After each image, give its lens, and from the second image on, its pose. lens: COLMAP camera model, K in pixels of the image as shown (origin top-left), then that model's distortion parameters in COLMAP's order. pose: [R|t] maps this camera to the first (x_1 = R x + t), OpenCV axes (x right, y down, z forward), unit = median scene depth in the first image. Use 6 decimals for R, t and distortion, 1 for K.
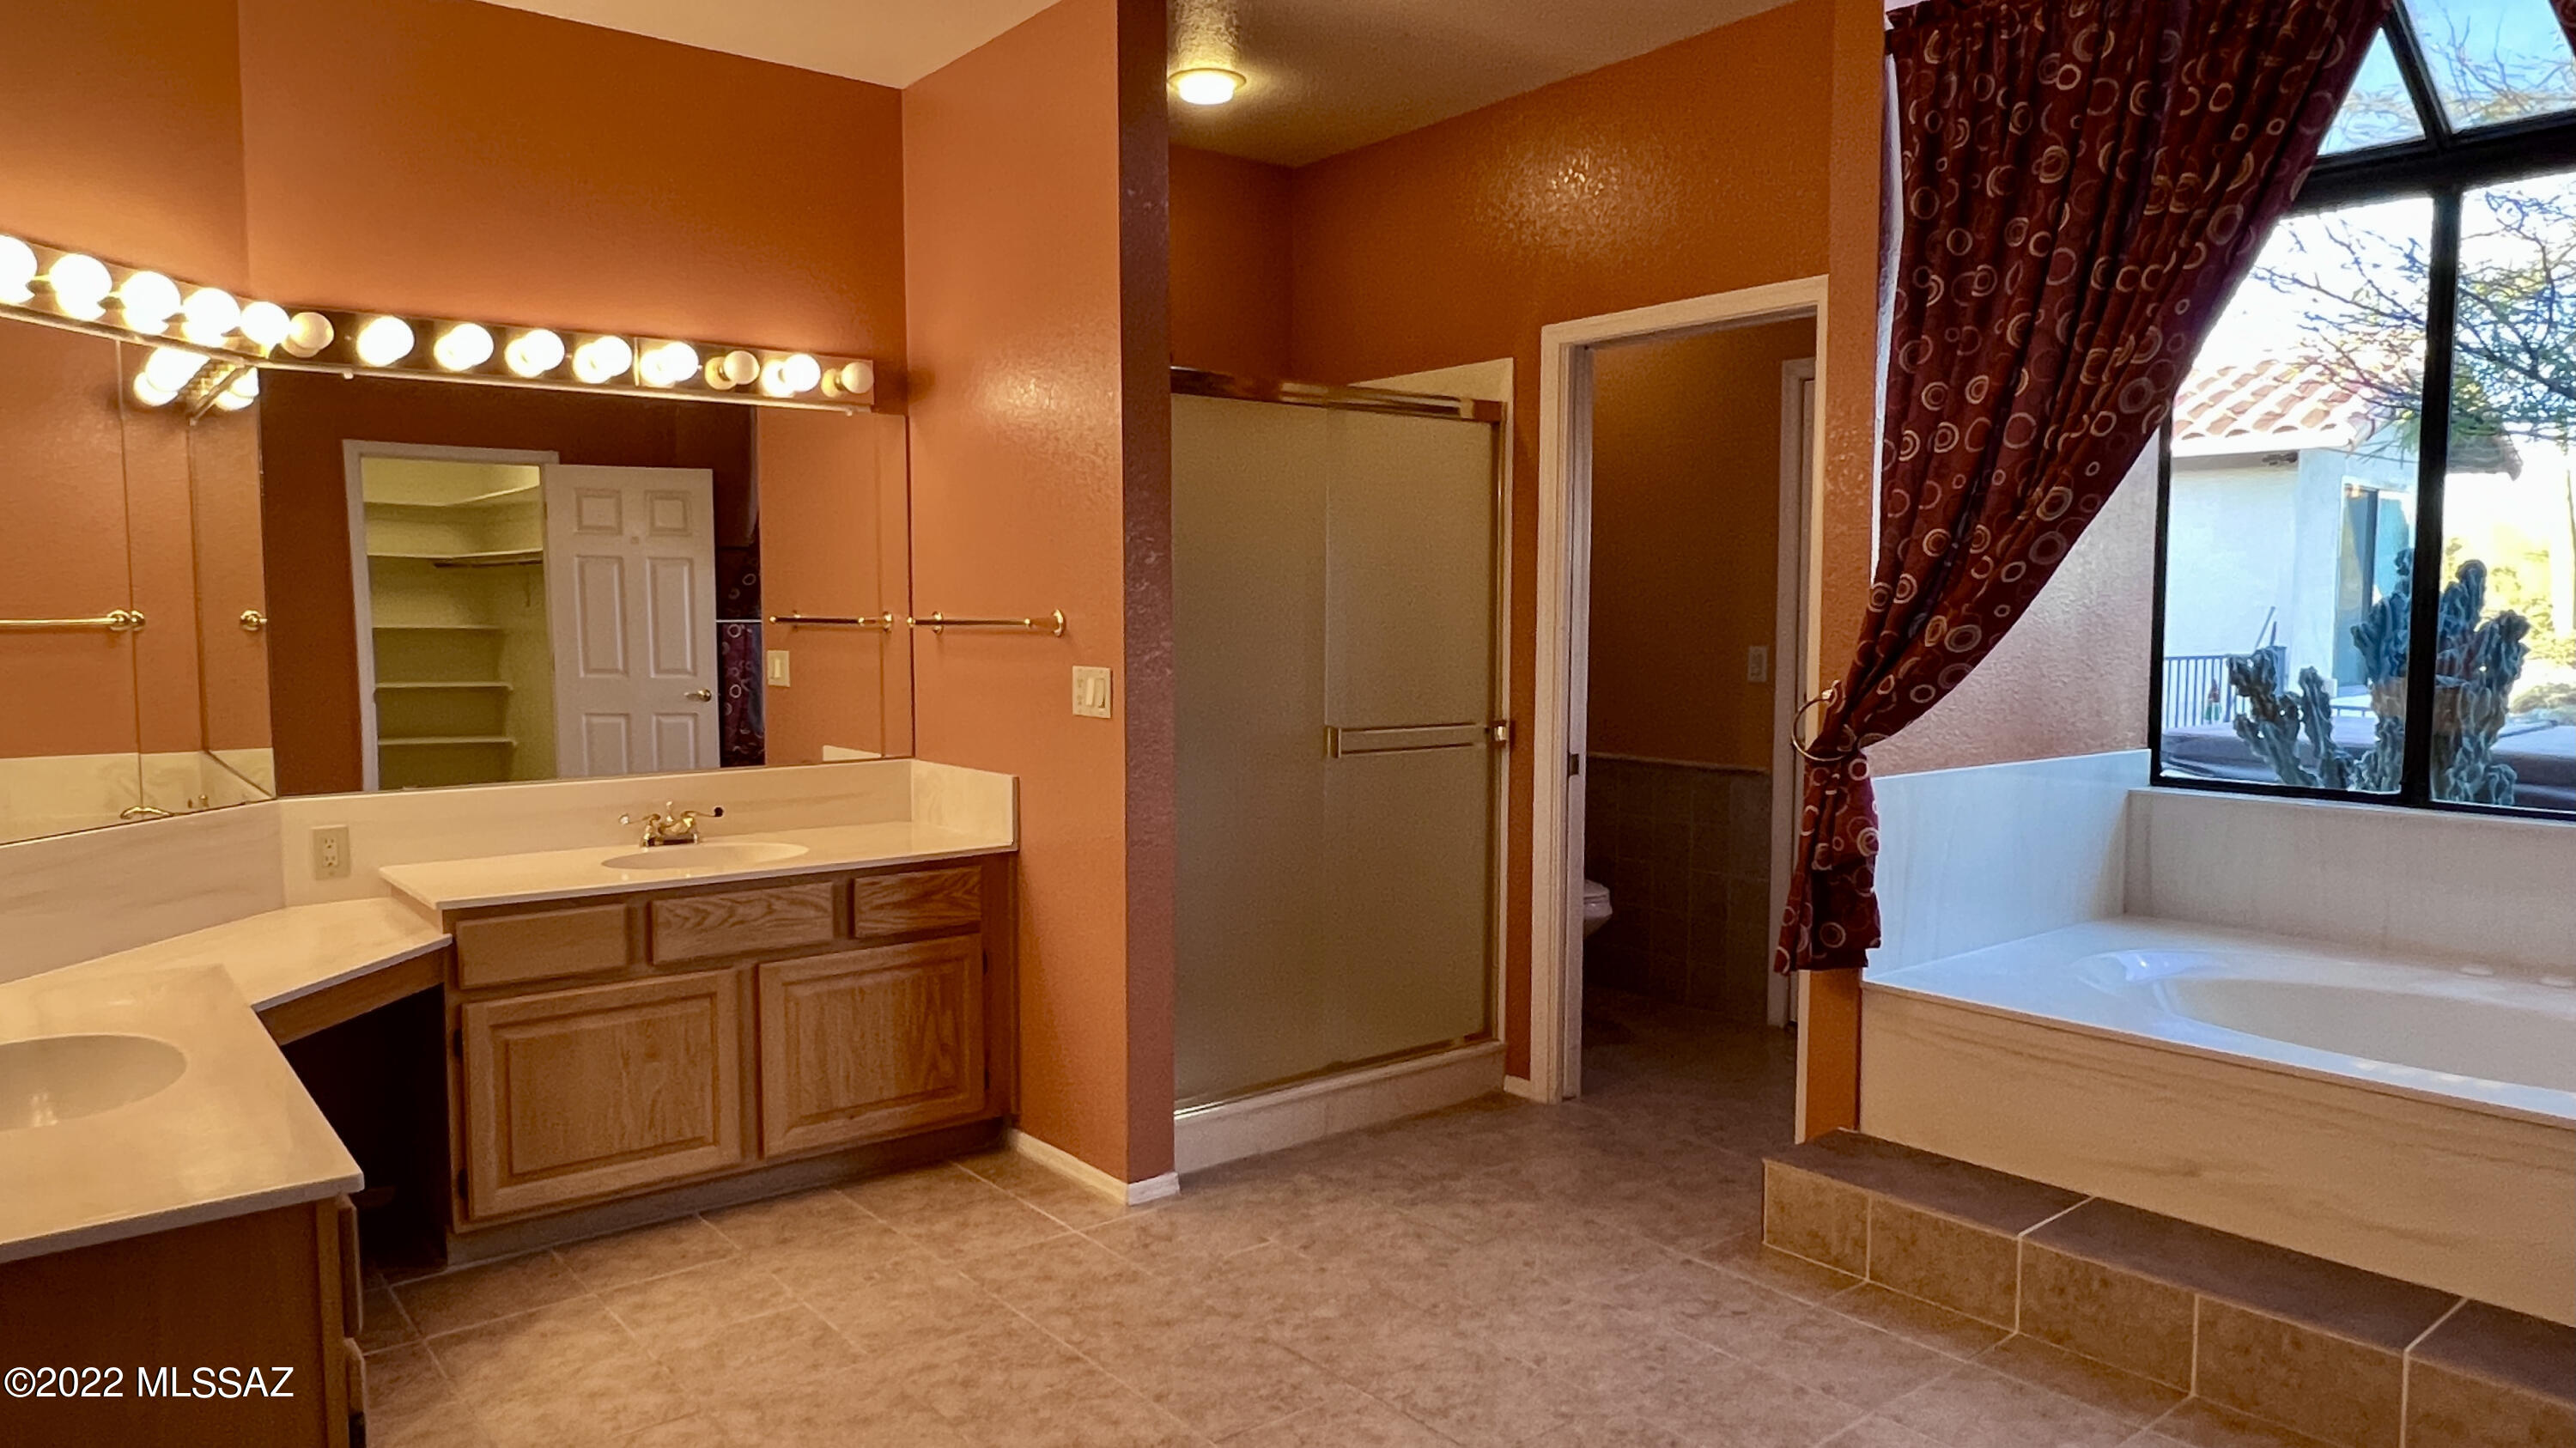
lens RADIAL K [[1576.6, 0, 1307.0], [0, 1576.6, 723.0], [0, 0, 1]] dist [-0.000587, -0.000415]
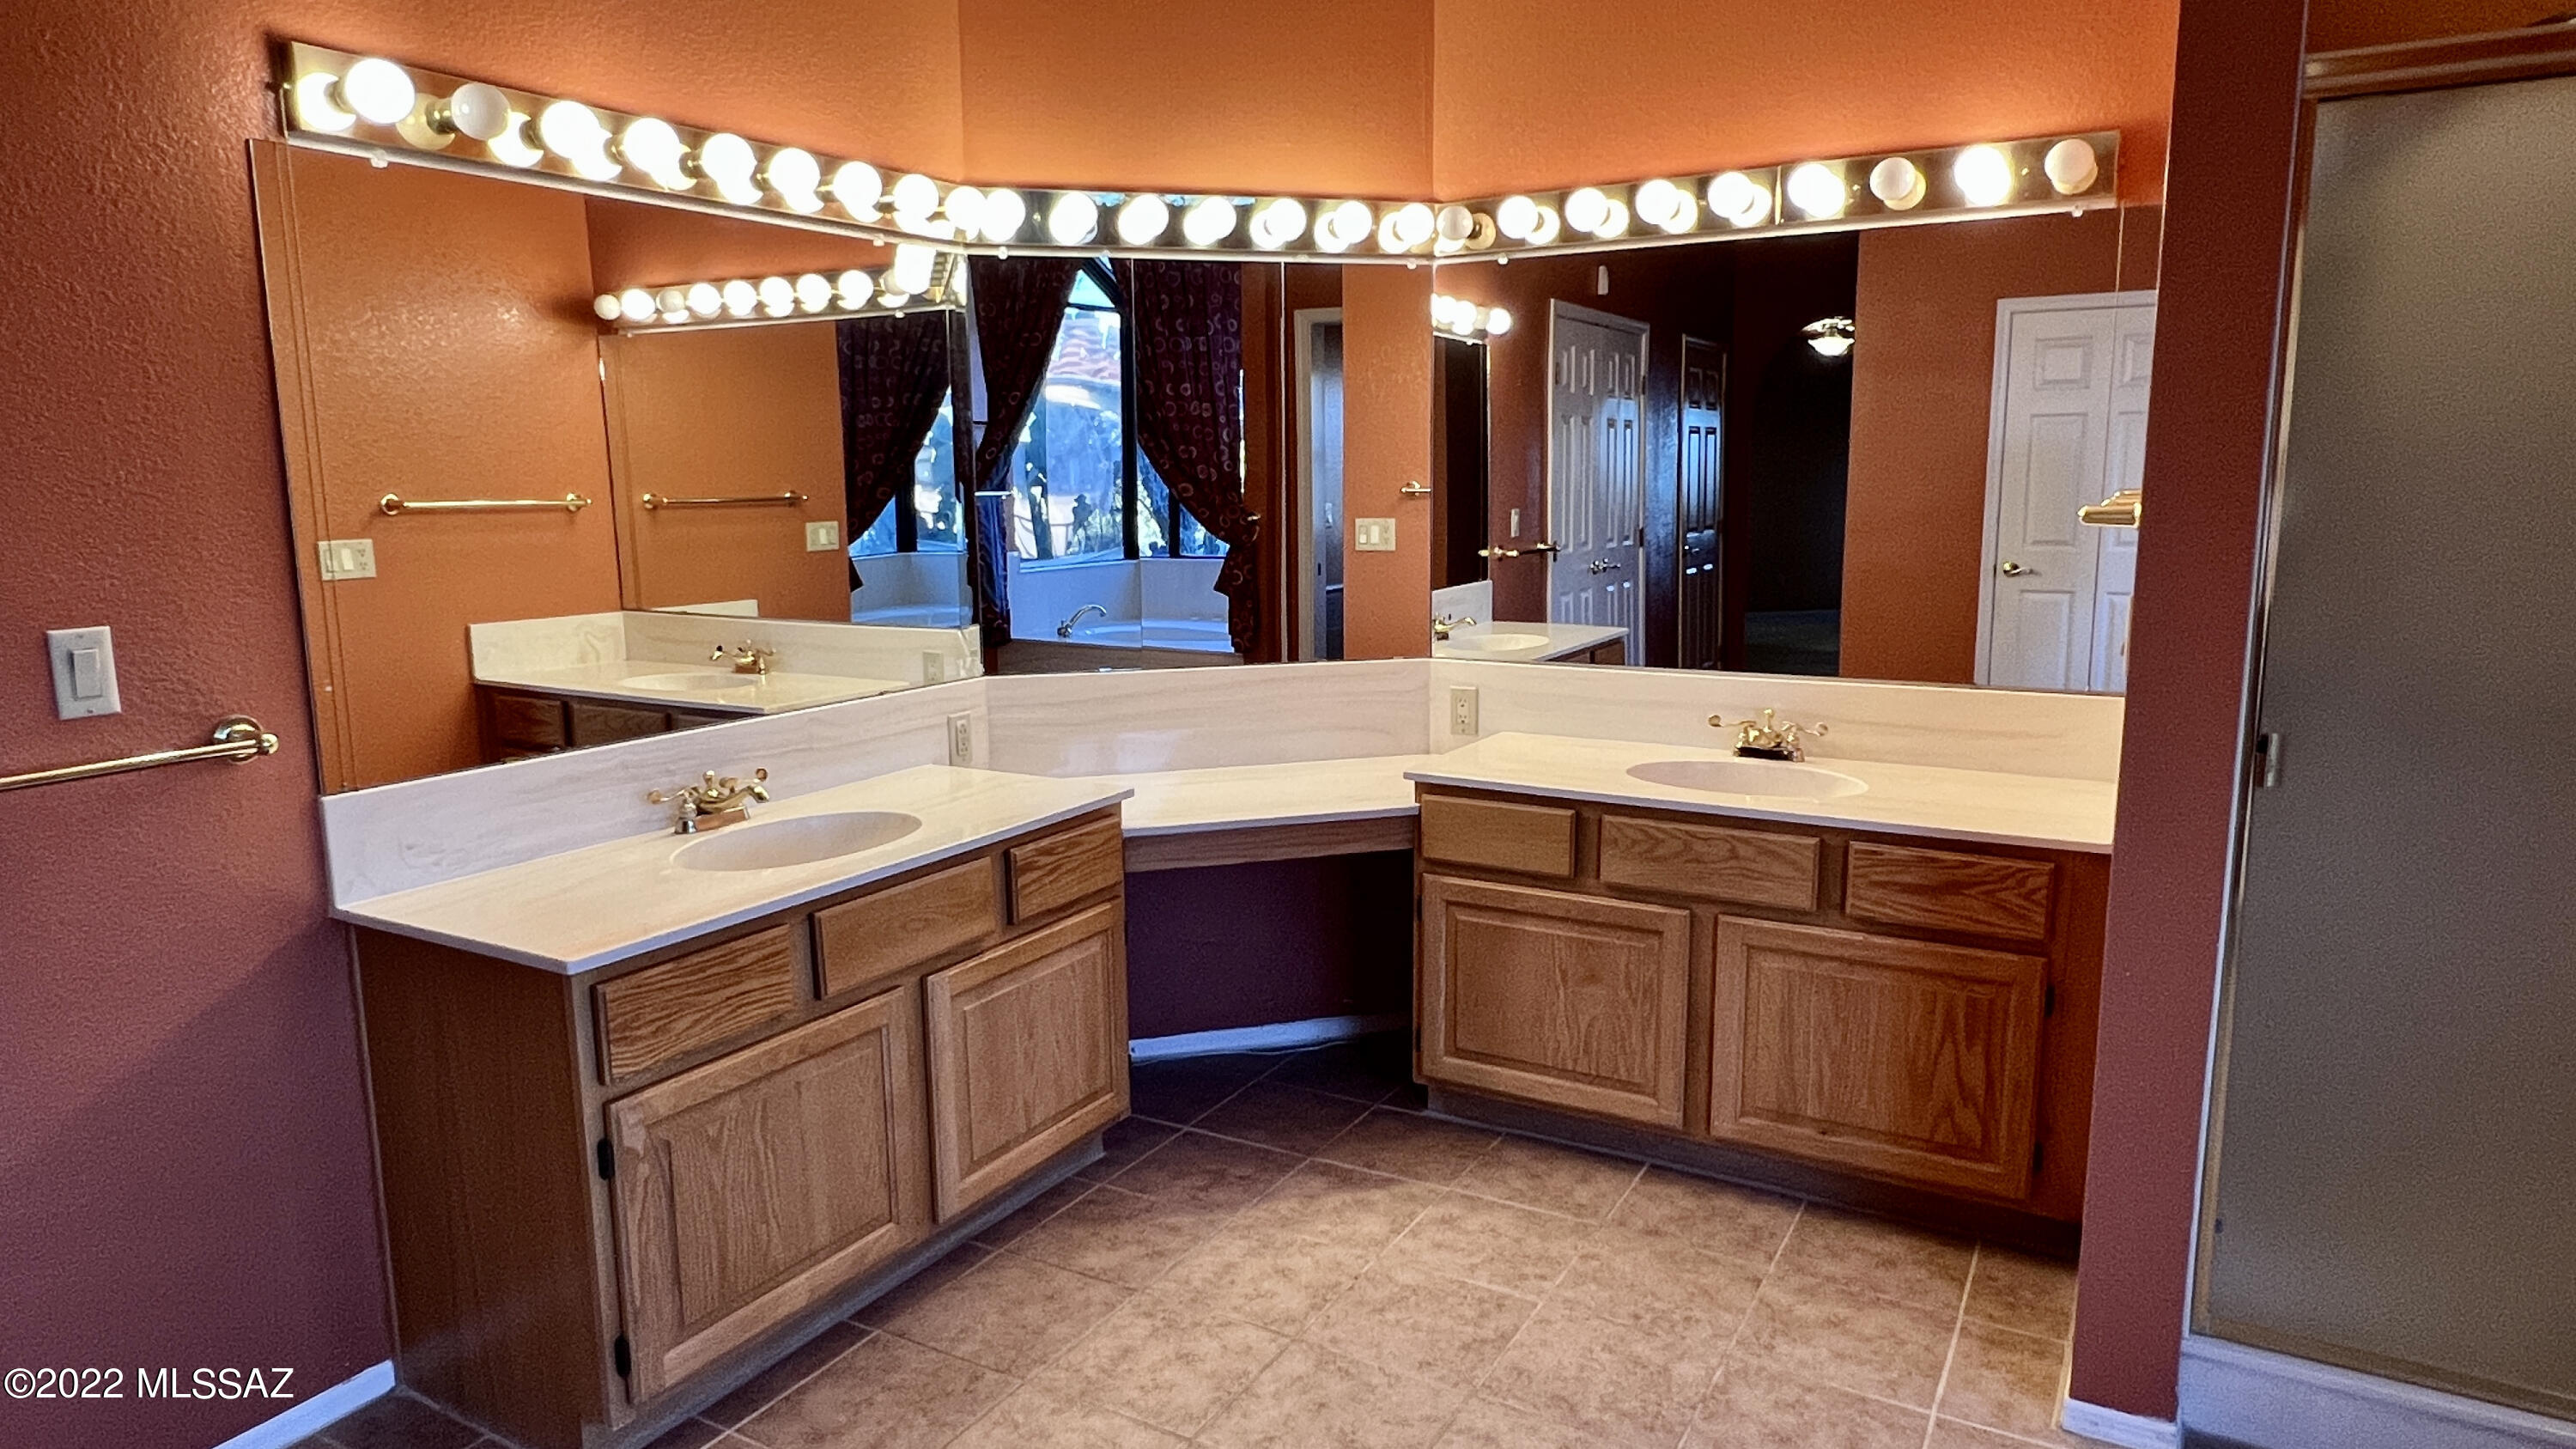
lens RADIAL K [[1576.7, 0, 1302.1], [0, 1576.7, 710.8], [0, 0, 1]] dist [-0.000587, -0.000415]
pose [[0.365858, 0.145252, -0.919266, 0.215172], [-0.063685, 0.989338, 0.130978, -0.033411], [0.928489, 0.010624, 0.371207, 0.307540]]
